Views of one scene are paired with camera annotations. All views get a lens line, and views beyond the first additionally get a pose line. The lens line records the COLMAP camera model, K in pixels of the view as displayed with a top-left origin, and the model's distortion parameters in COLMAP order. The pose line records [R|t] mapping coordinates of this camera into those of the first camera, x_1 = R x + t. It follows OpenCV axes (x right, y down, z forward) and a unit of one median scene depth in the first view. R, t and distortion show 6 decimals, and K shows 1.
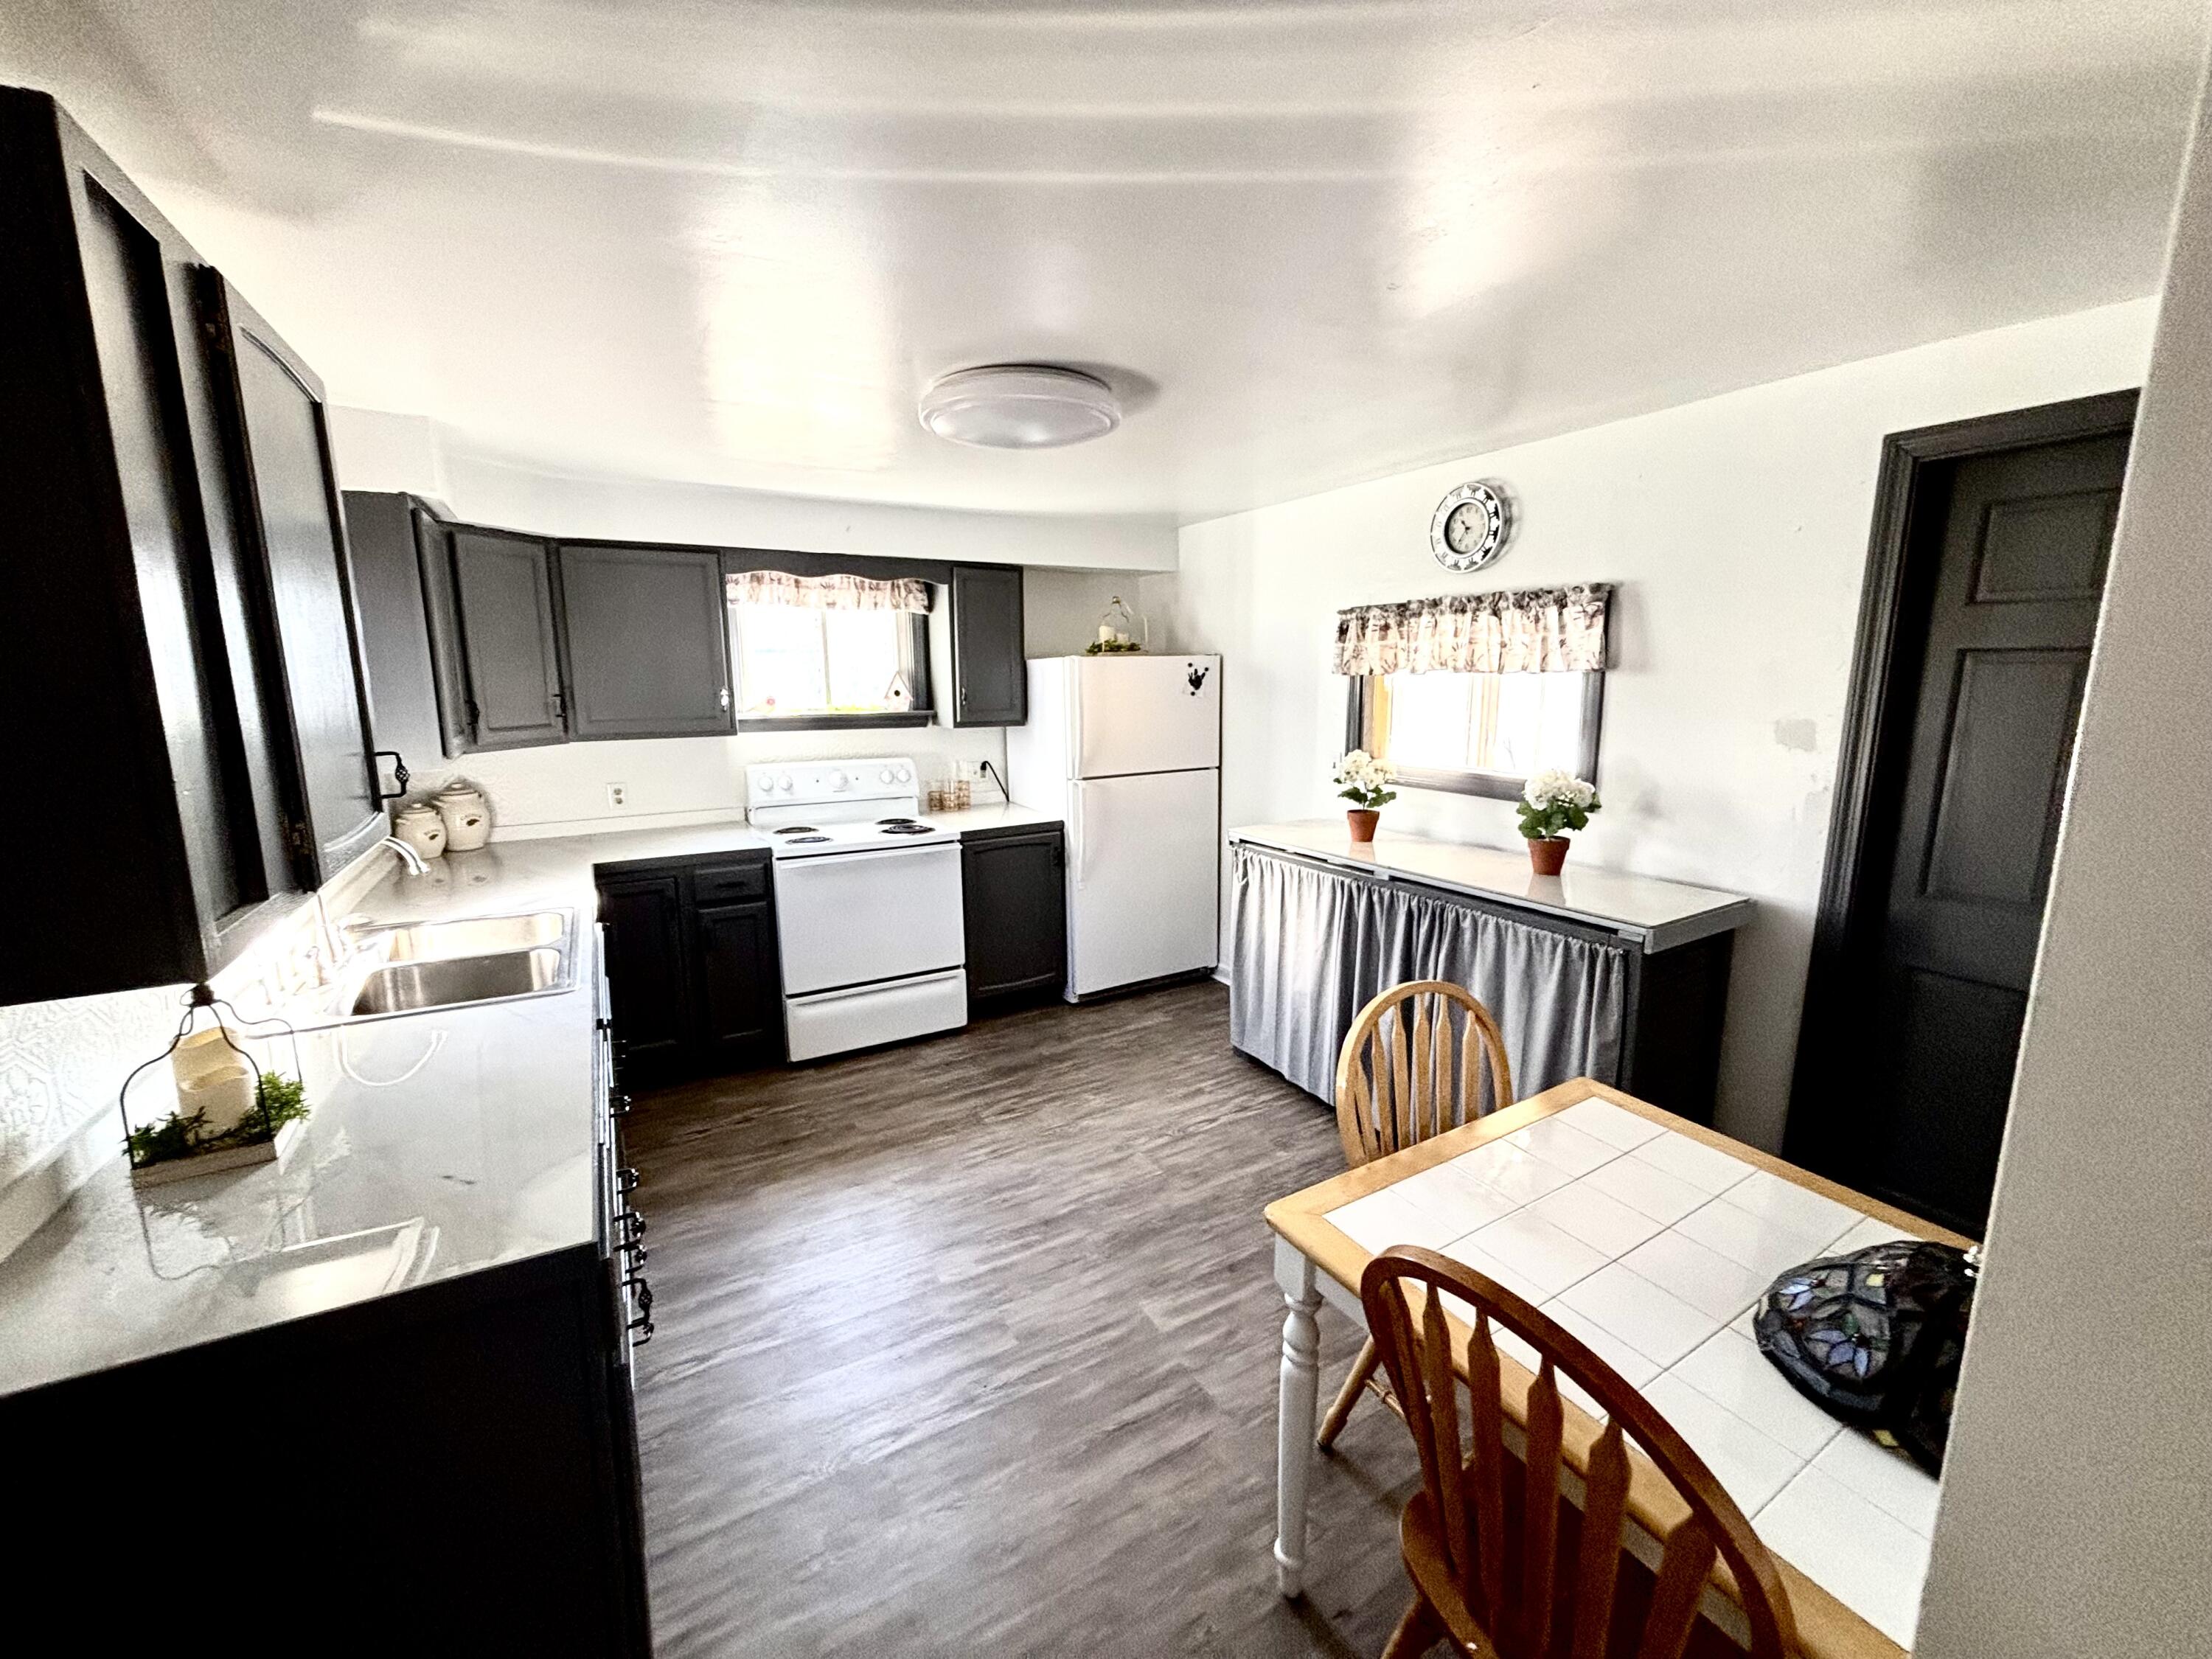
lens RADIAL K [[882.6, 0, 1106.0], [0, 882.6, 829.5], [0, 0, 1]] dist [-0.008650, 0.000156]
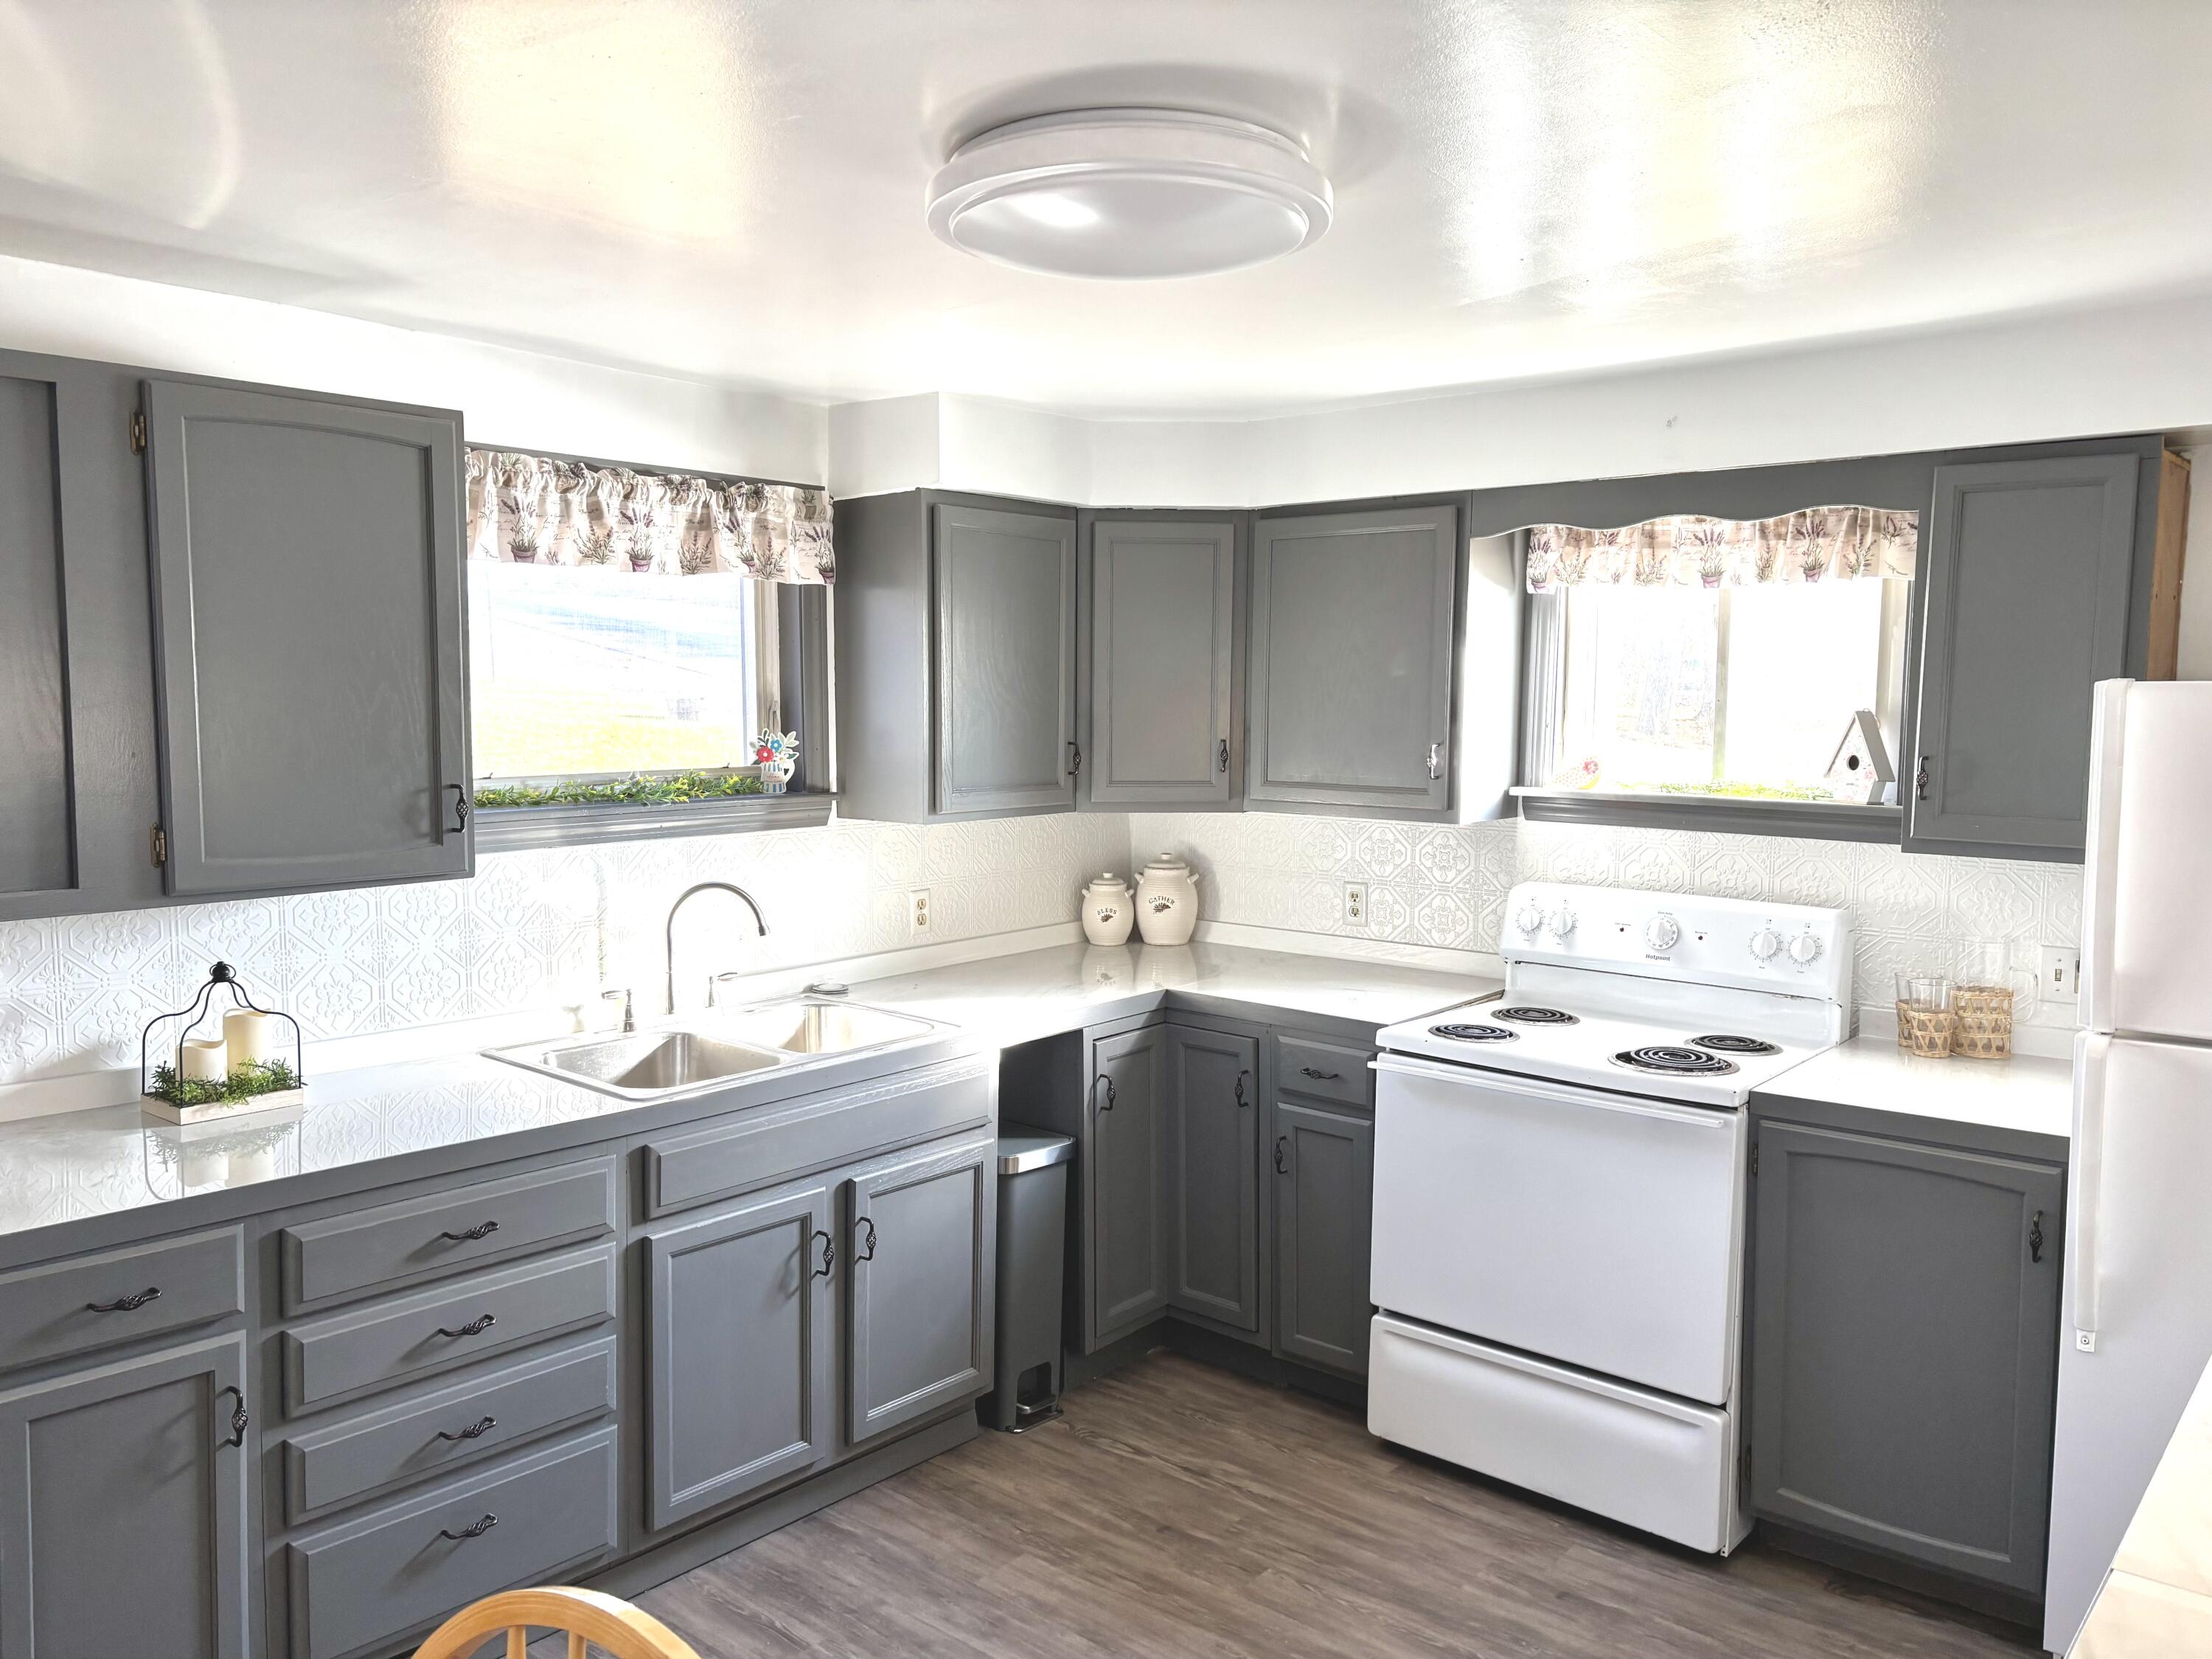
lens RADIAL K [[1667.5, 0, 1110.9], [0, 1667.5, 835.1], [0, 0, 1]] dist [0.025888, -0.001740]
pose [[0.338118, 0.085563, -0.937206, 0.515490], [-0.174749, 0.984248, 0.026814, -0.092824], [0.924737, 0.154709, 0.347744, 0.452679]]
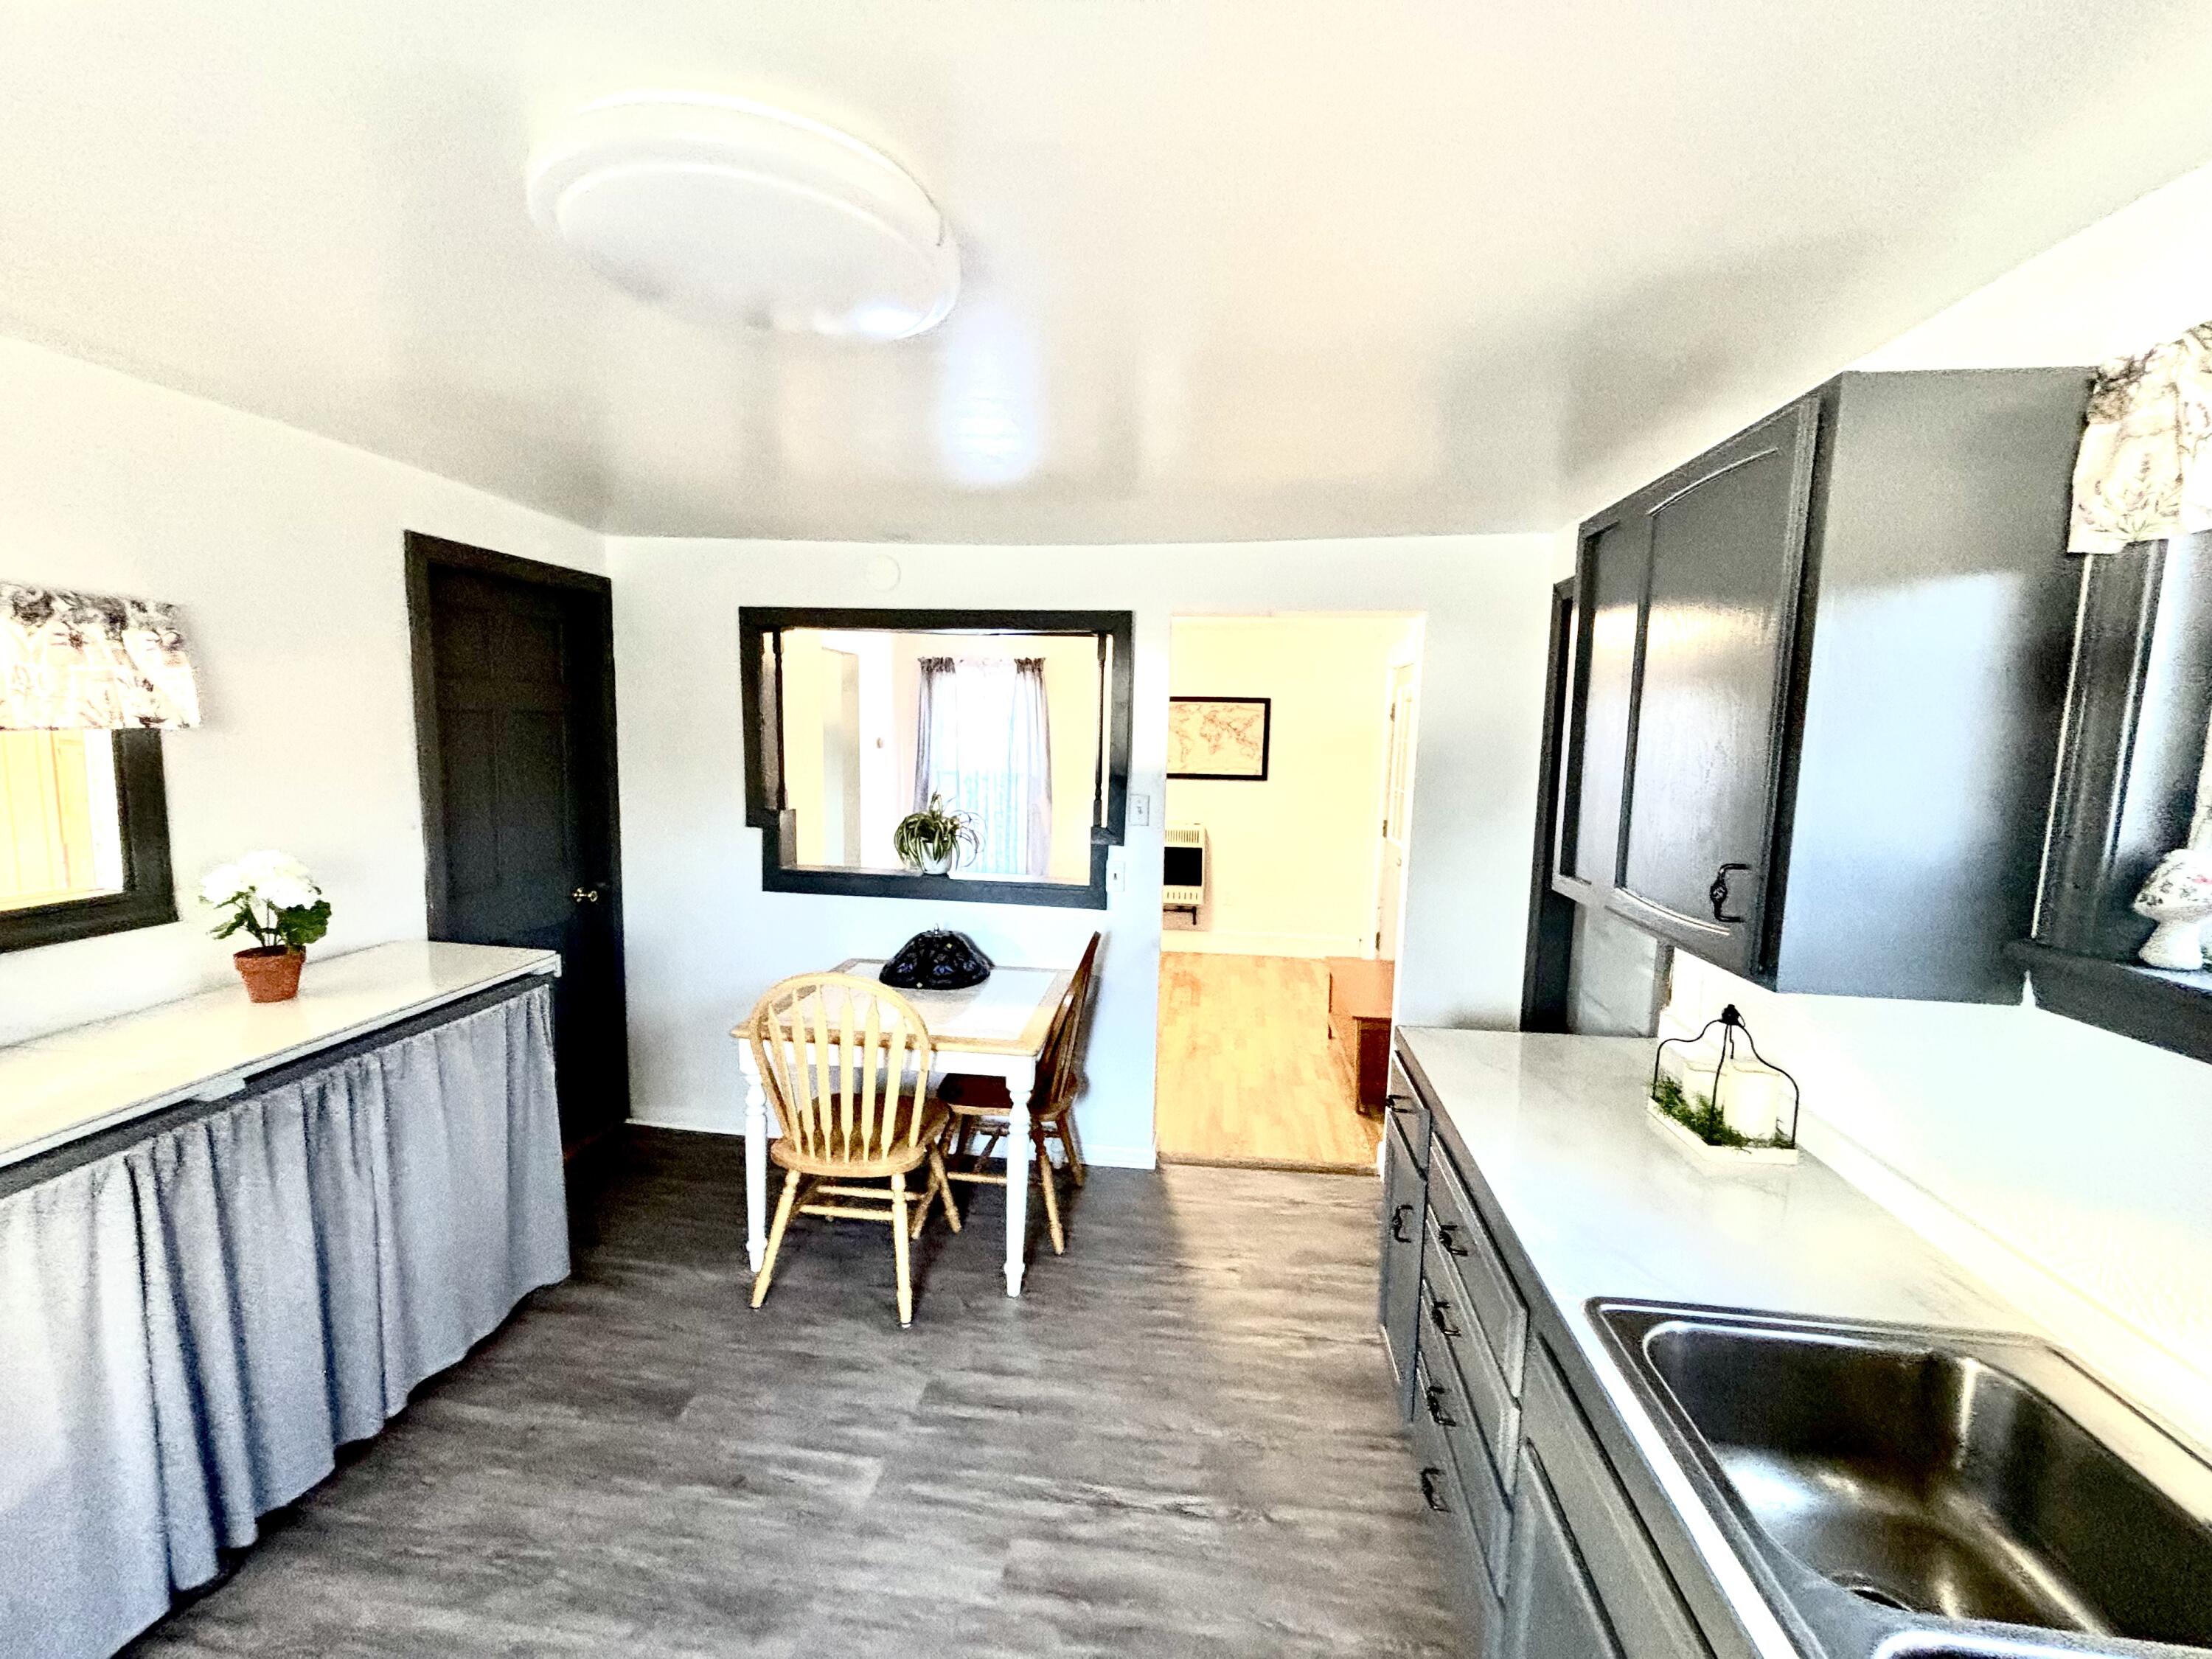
lens RADIAL K [[882.6, 0, 1106.0], [0, 882.6, 829.5], [0, 0, 1]] dist [-0.008650, 0.000156]
pose [[-0.798153, -0.084687, 0.596473, -0.367658], [0.082696, 0.965298, 0.247710, -0.161049], [-0.596753, 0.247036, -0.763452, 0.852390]]
